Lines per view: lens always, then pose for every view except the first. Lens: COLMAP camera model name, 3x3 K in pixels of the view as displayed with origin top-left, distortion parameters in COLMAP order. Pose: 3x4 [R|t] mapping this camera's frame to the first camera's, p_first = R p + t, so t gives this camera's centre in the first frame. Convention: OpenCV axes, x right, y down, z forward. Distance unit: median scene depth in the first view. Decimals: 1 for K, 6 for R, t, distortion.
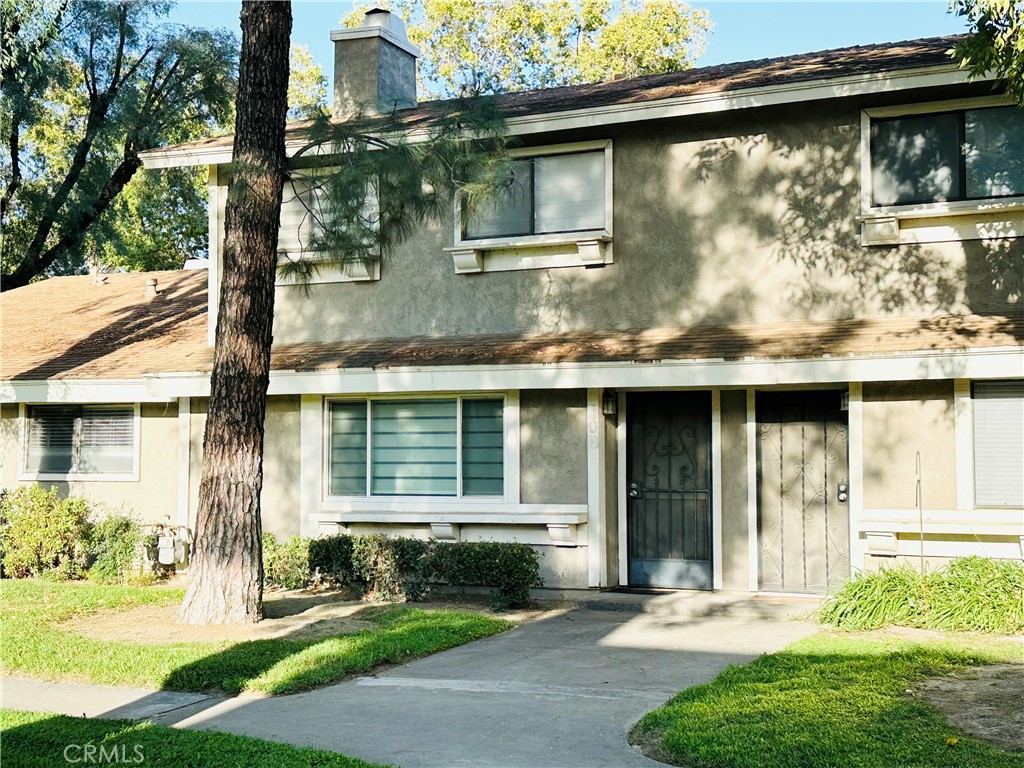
lens RADIAL K [[1403.9, 0, 511.5], [0, 1403.9, 387.9], [0, 0, 1]] dist [0.128372, 0.000000]
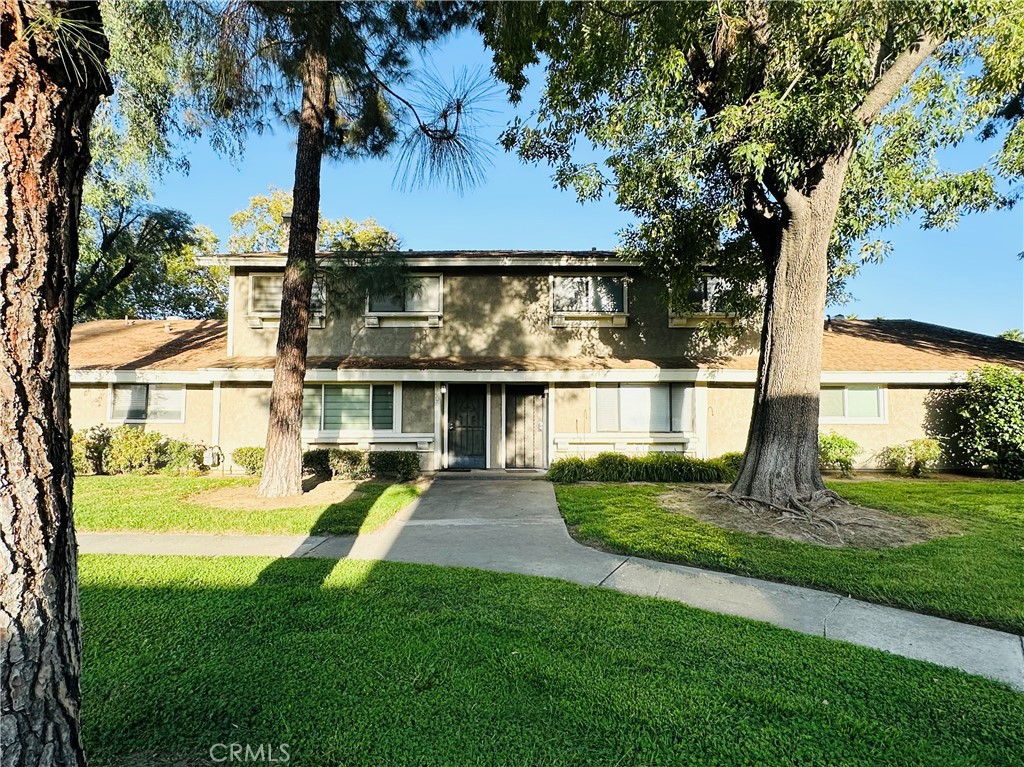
lens RADIAL K [[539.3, 0, 511.7], [0, 539.3, 386.4], [0, 0, 1]] dist [-0.001860, -0.000936]
pose [[0.915624, 0.022413, 0.401412, -0.174664], [-0.022610, 0.999735, -0.004246, 0.008994], [-0.401400, -0.005189, 0.915888, 0.156819]]
